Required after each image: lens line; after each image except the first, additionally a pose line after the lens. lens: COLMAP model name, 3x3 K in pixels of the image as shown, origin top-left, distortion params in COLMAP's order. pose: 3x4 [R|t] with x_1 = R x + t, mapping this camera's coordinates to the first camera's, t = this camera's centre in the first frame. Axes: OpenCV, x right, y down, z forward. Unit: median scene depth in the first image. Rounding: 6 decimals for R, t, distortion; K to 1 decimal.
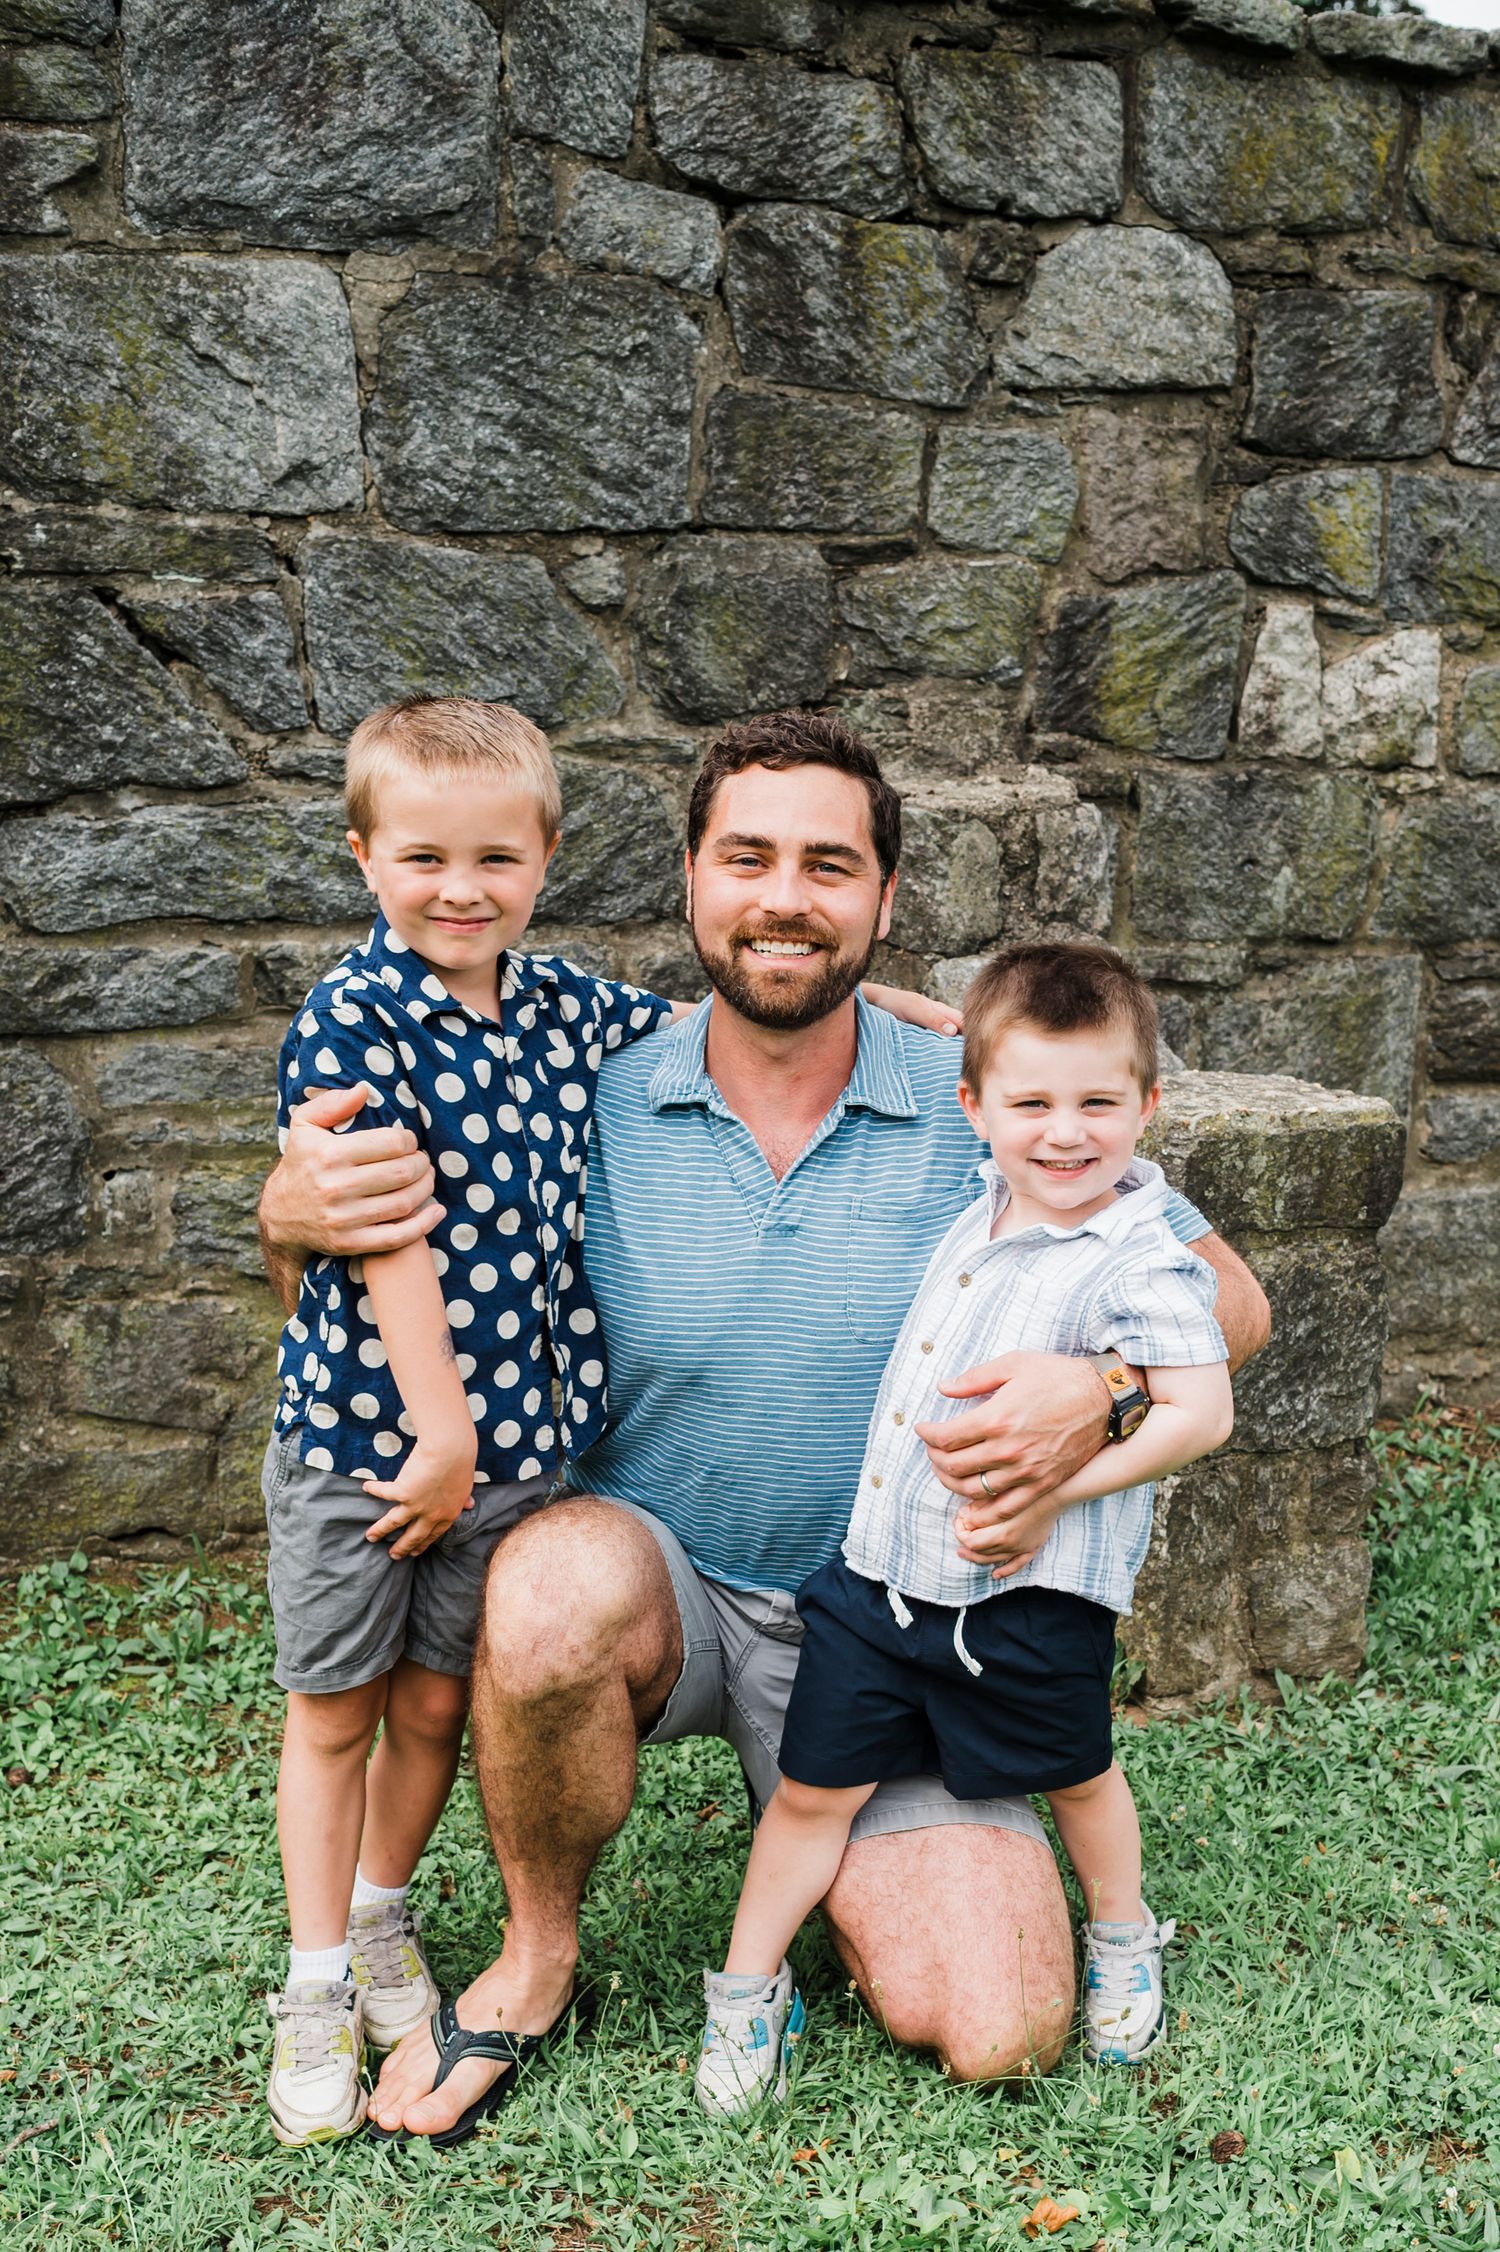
lens RADIAL K [[2631.8, 0, 919.0], [0, 2631.8, 1359.6], [0, 0, 1]] dist [-0.003299, 0.000000]
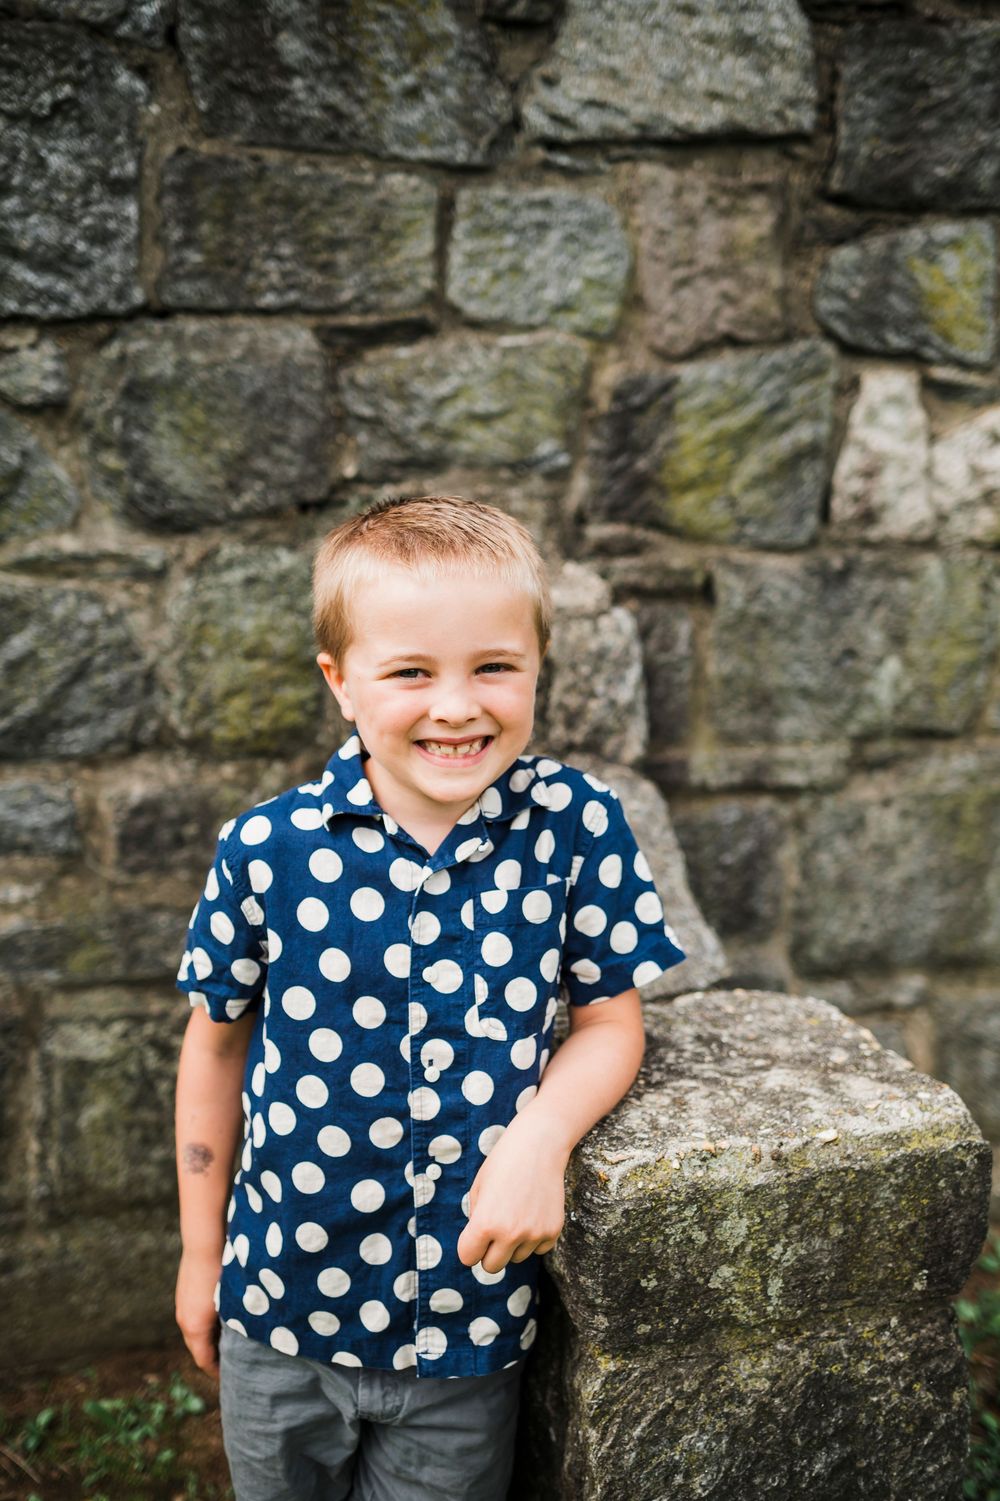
lens RADIAL K [[1445.8, 0, 510.6], [0, 1445.8, 747.4], [0, 0, 1]] dist [-0.002276, 0.000000]
pose [[0.980980, -0.001631, -0.194103, 0.124495], [-0.010343, 0.998105, -0.060657, -0.144750], [0.193835, 0.061511, 0.979104, 0.564561]]
